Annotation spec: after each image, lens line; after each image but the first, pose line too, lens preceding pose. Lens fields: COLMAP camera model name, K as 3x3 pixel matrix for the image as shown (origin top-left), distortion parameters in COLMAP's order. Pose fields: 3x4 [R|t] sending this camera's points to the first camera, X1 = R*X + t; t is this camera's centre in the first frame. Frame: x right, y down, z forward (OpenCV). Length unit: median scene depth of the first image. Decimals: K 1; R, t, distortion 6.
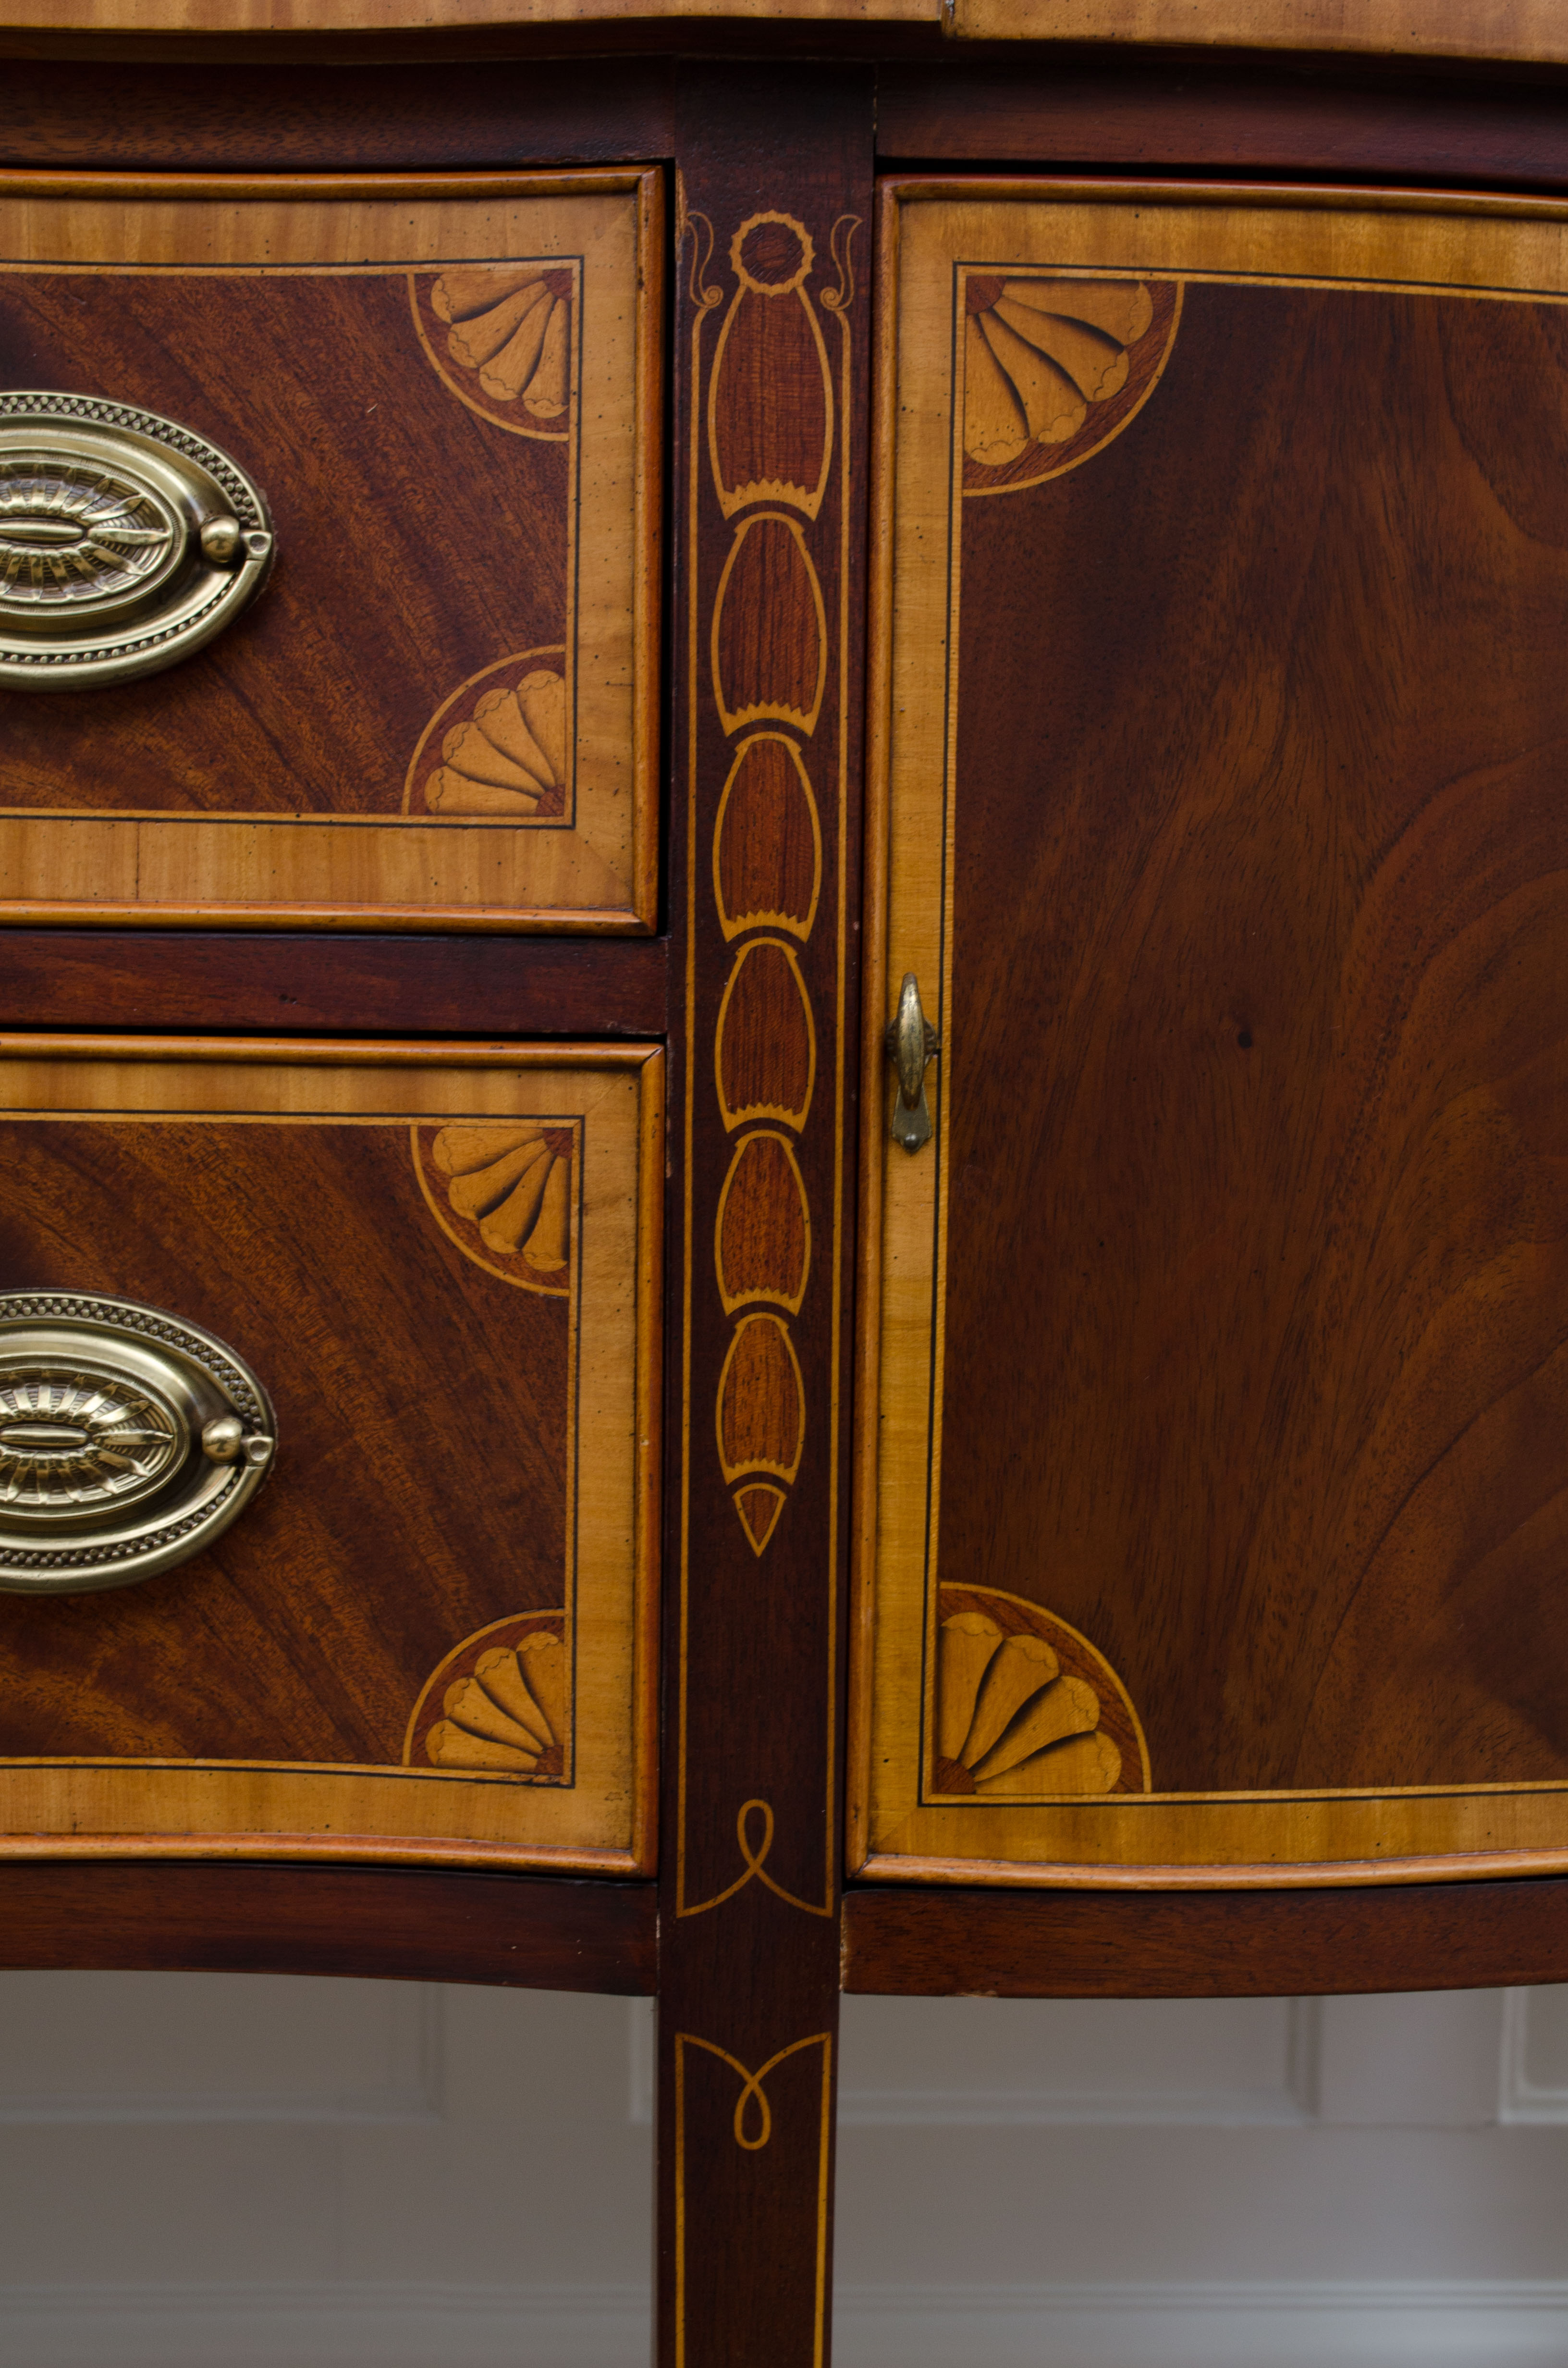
lens RADIAL K [[3442.0, 0, 784.0], [0, 3442.0, 1184.0], [0, 0, 1]] dist [-0.027136, 0.010215]
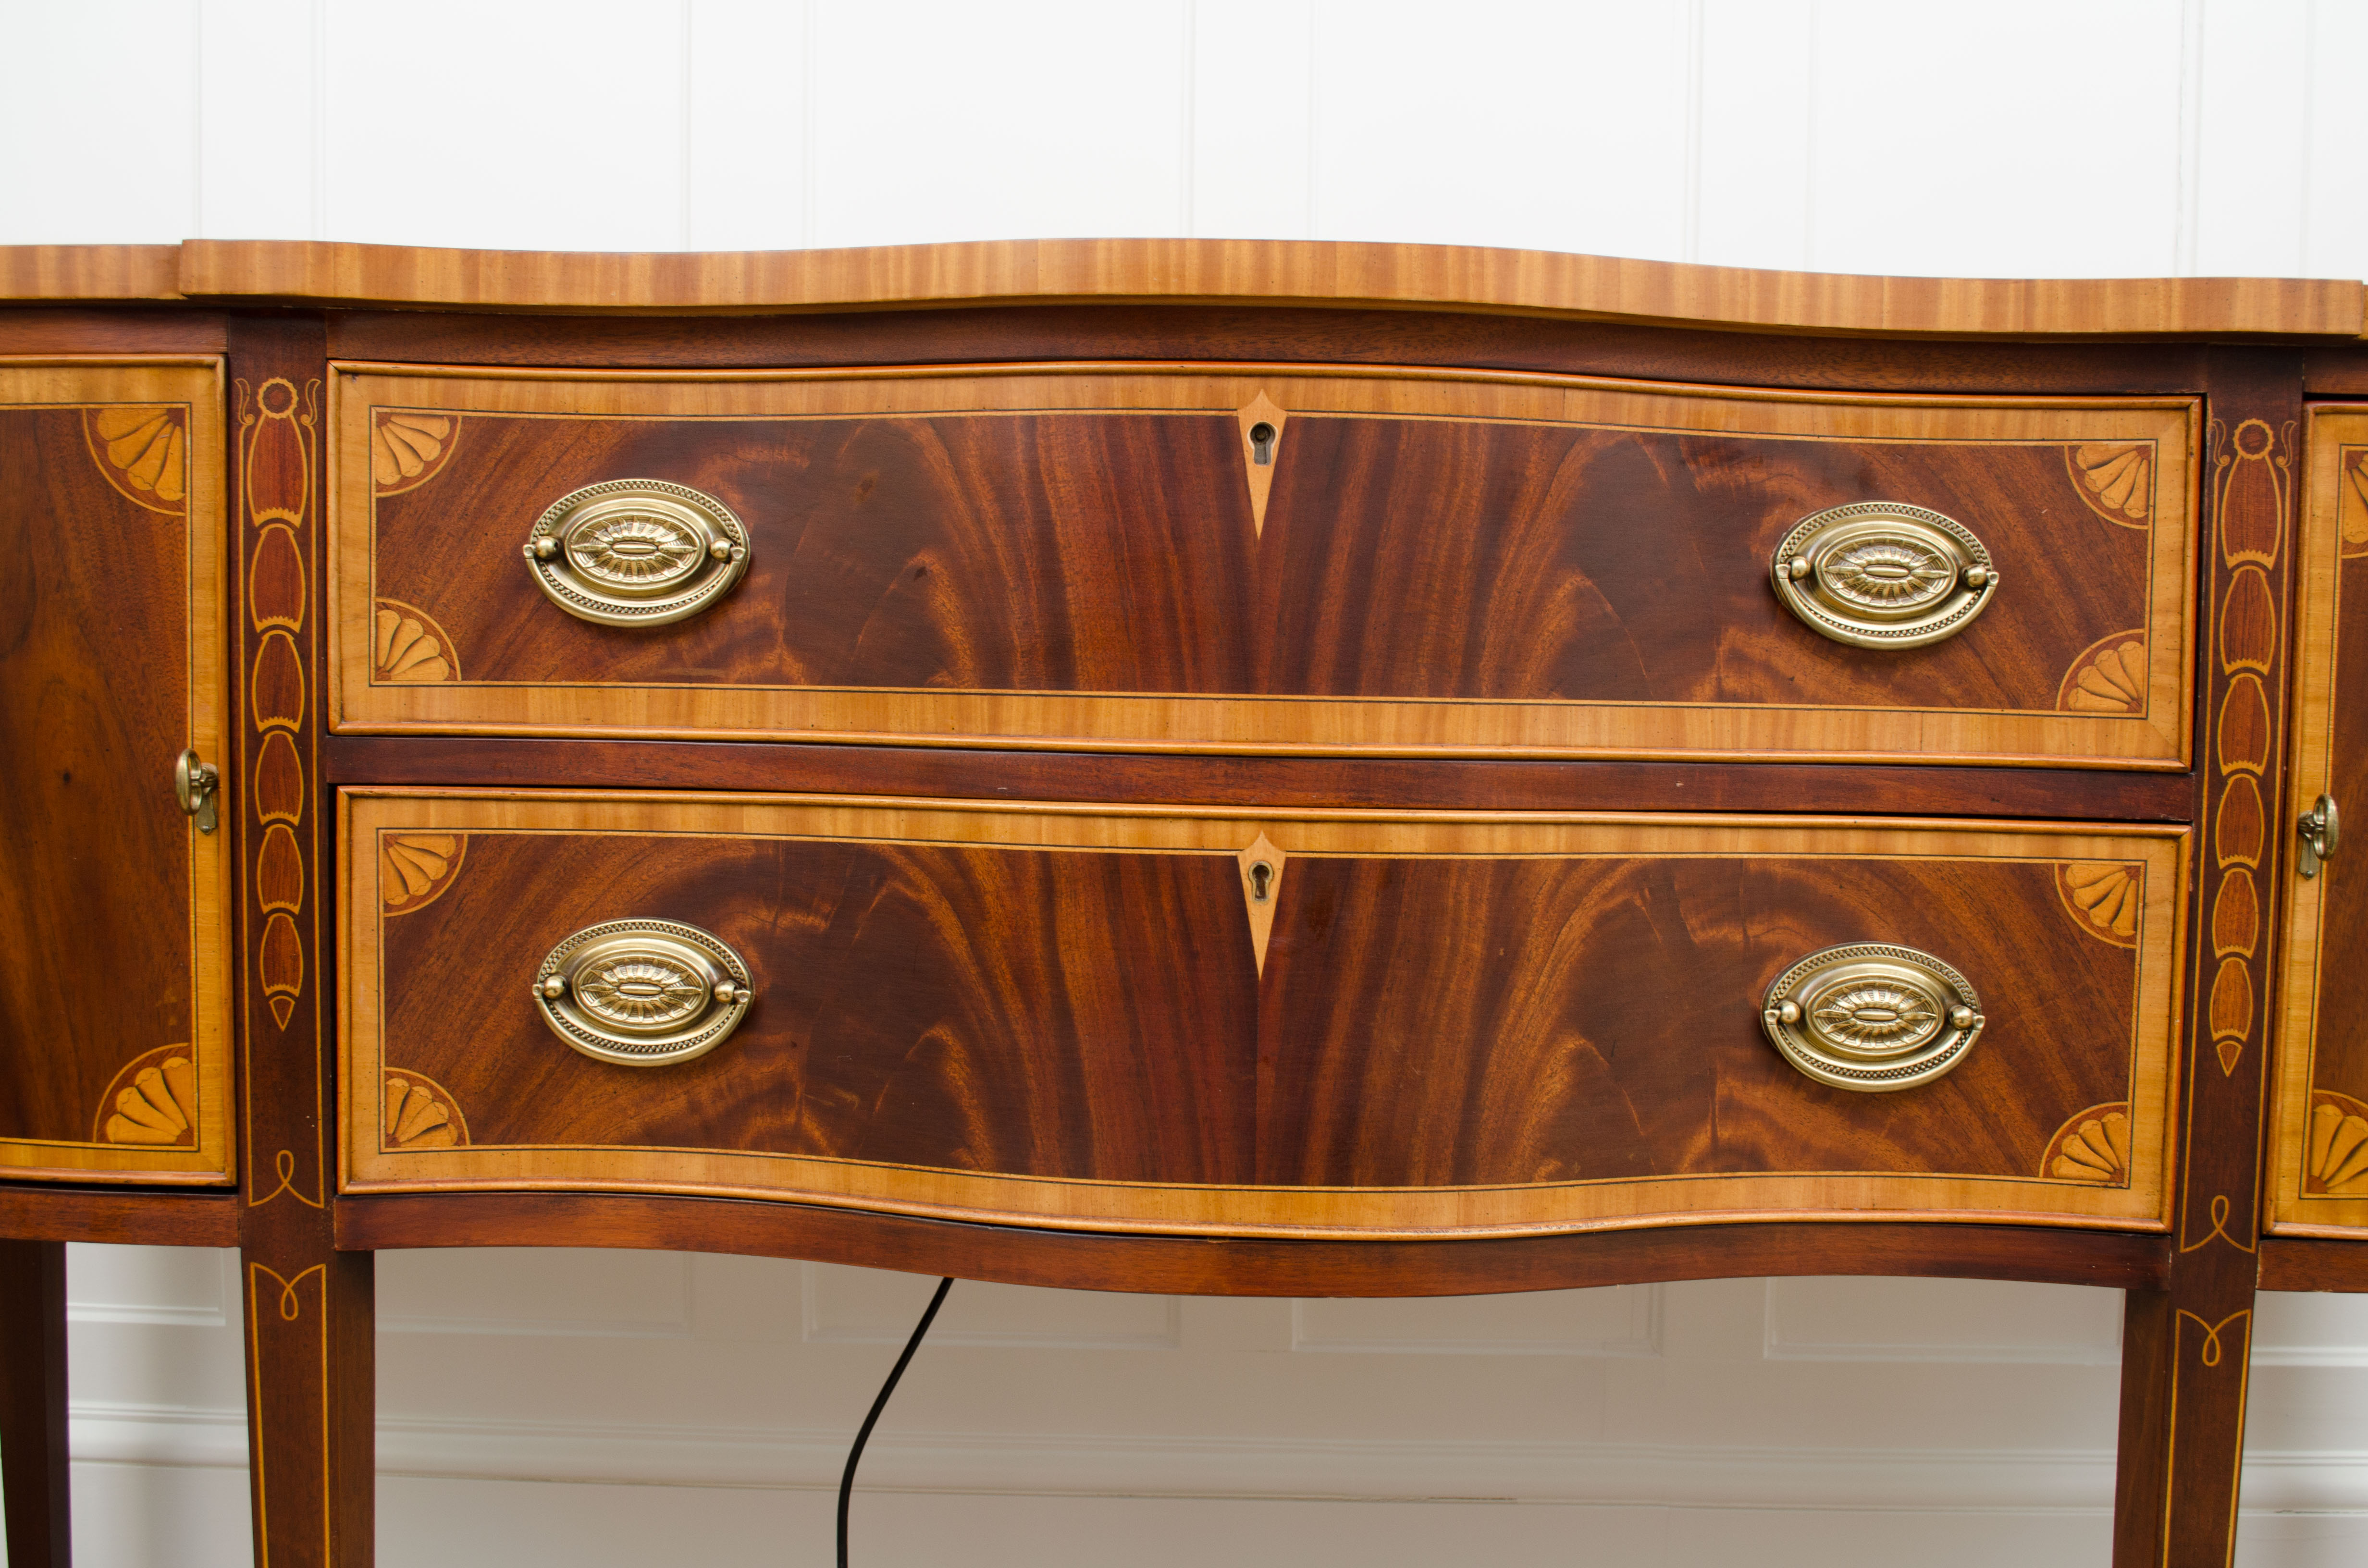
lens RADIAL K [[2144.5, 0, 1196.1], [0, 2144.5, 796.3], [0, 0, 1]] dist [-0.078247, 0.018636]
pose [[0.997835, 0.007440, -0.065349, -0.542984], [-0.007036, 0.999955, 0.006412, -0.062094], [0.065393, -0.005938, 0.997842, -0.284867]]
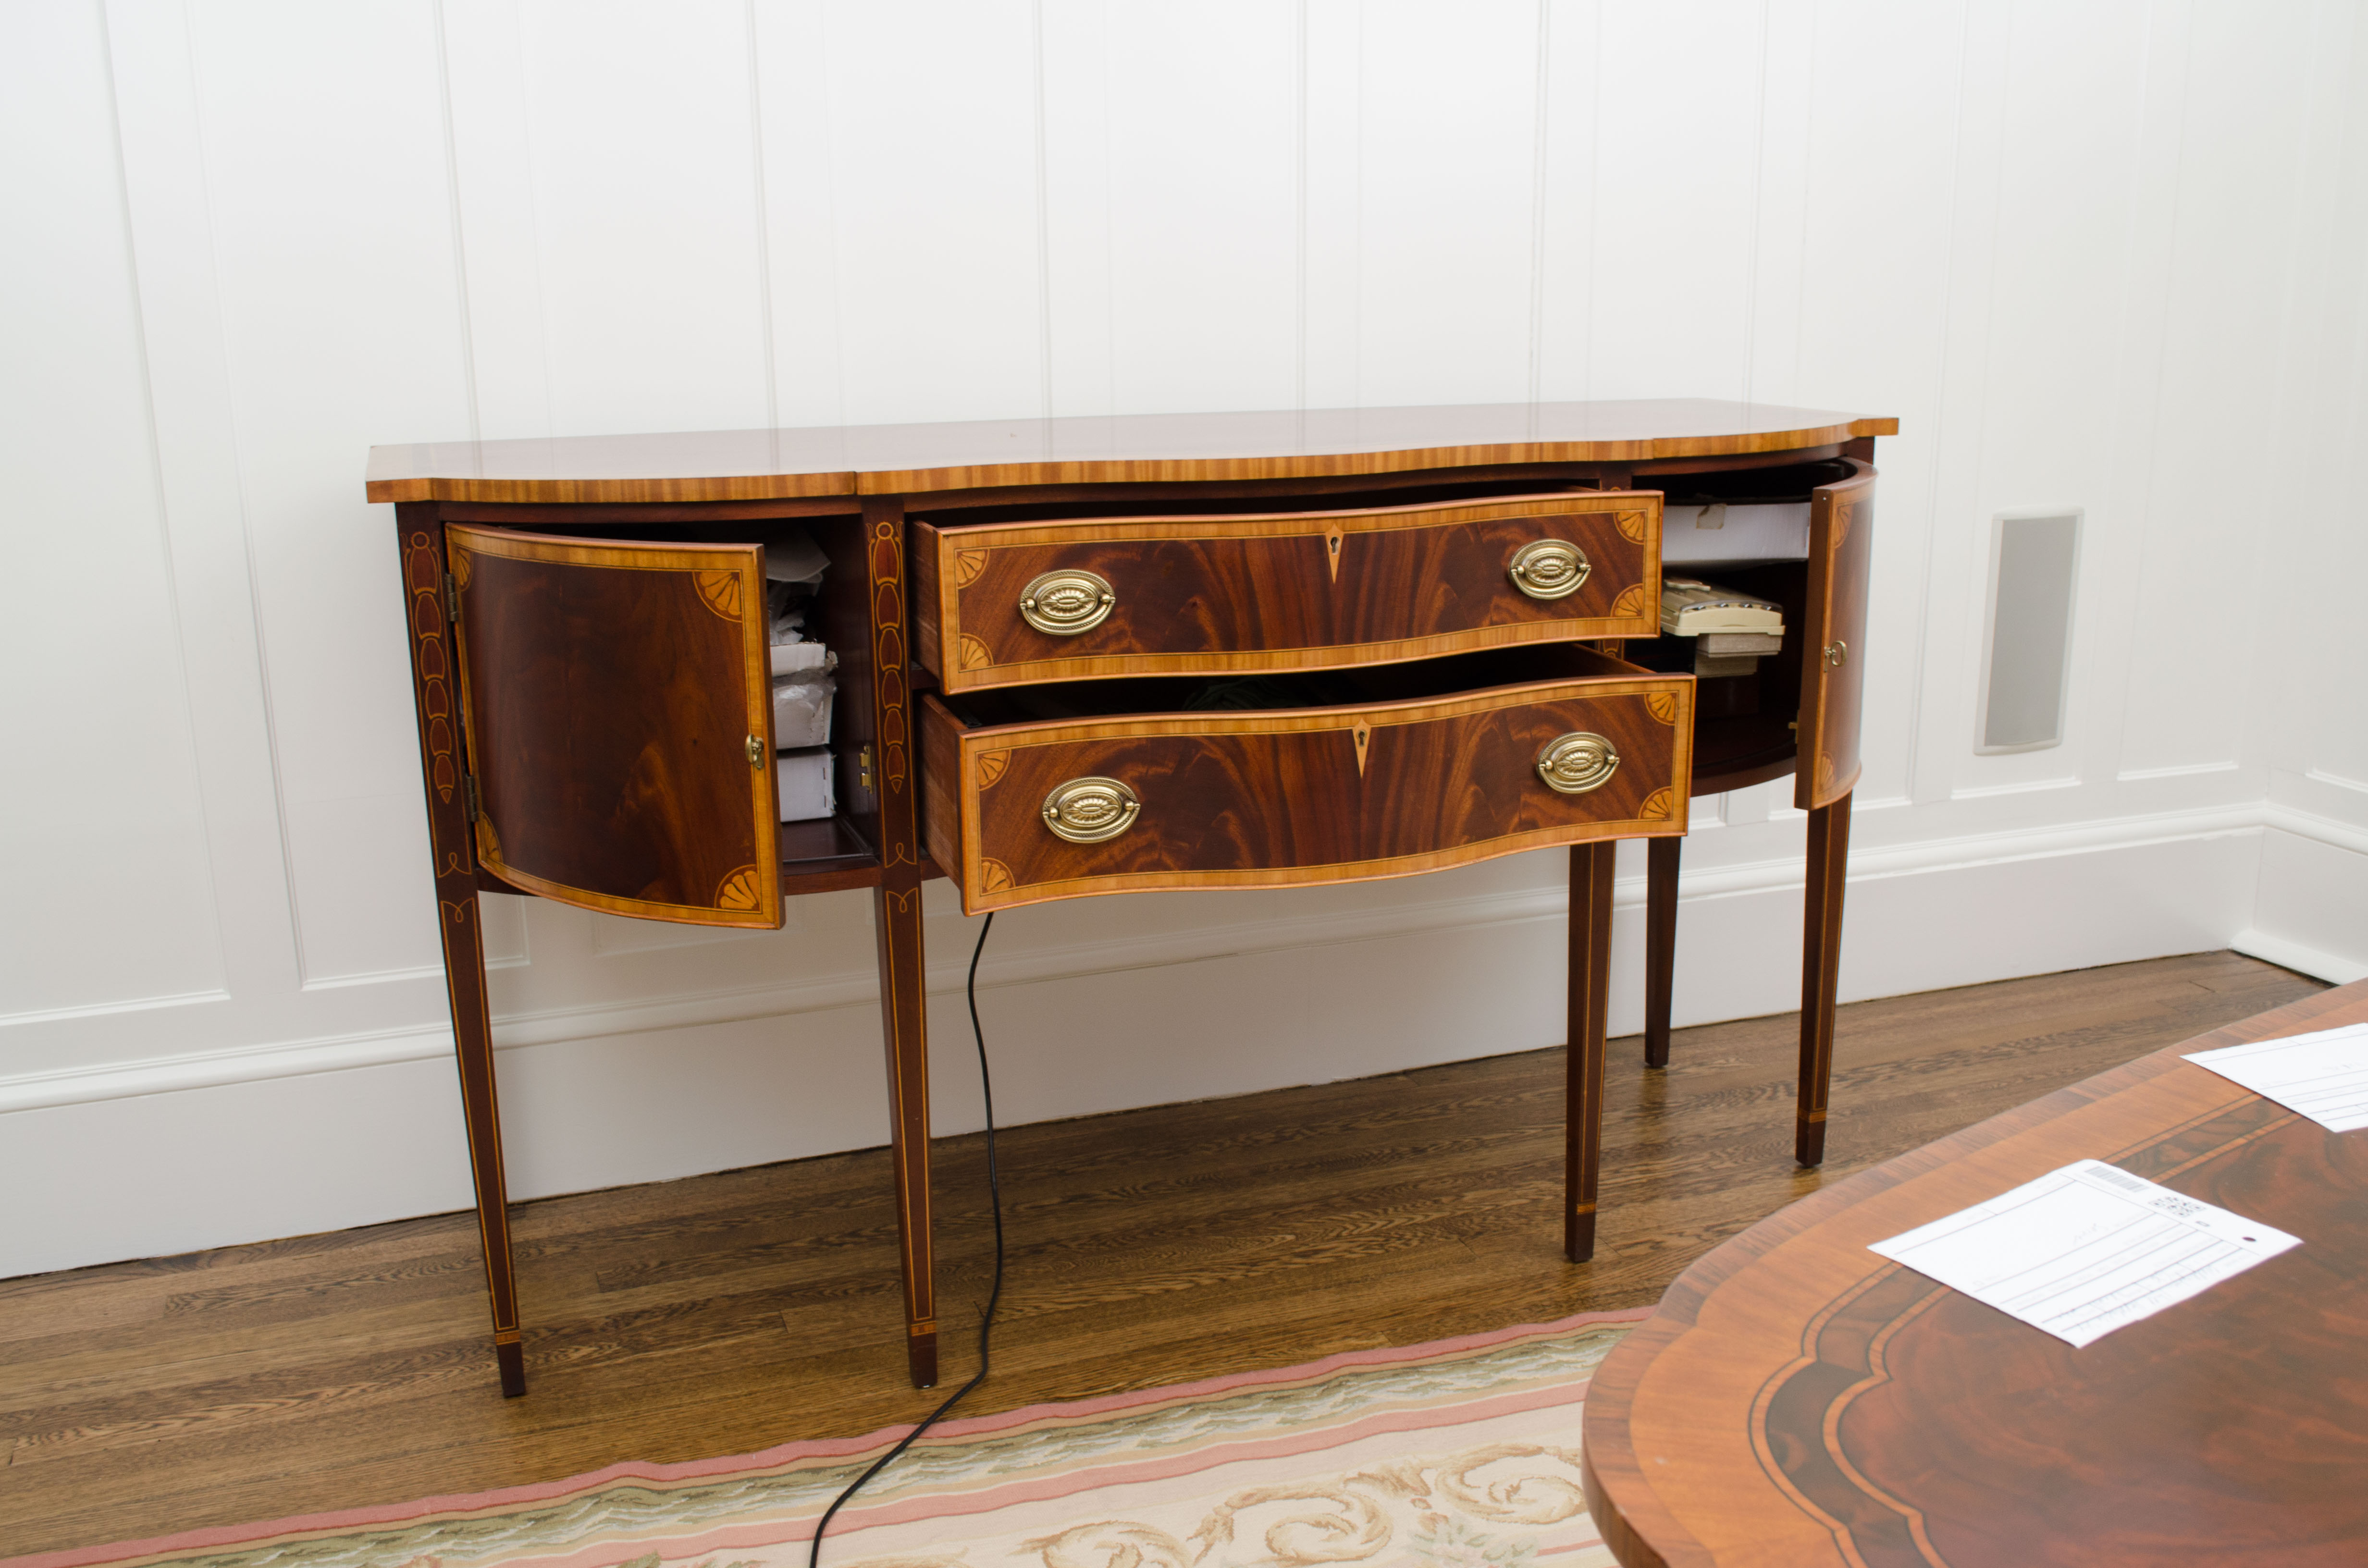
lens RADIAL K [[2144.5, 0, 1196.1], [0, 2144.5, 796.3], [0, 0, 1]] dist [-0.078247, 0.018636]
pose [[0.955111, -0.095914, 0.280293, -1.627438], [0.039222, 0.978751, 0.201267, -0.507342], [-0.293642, -0.181239, 0.938577, -2.065469]]
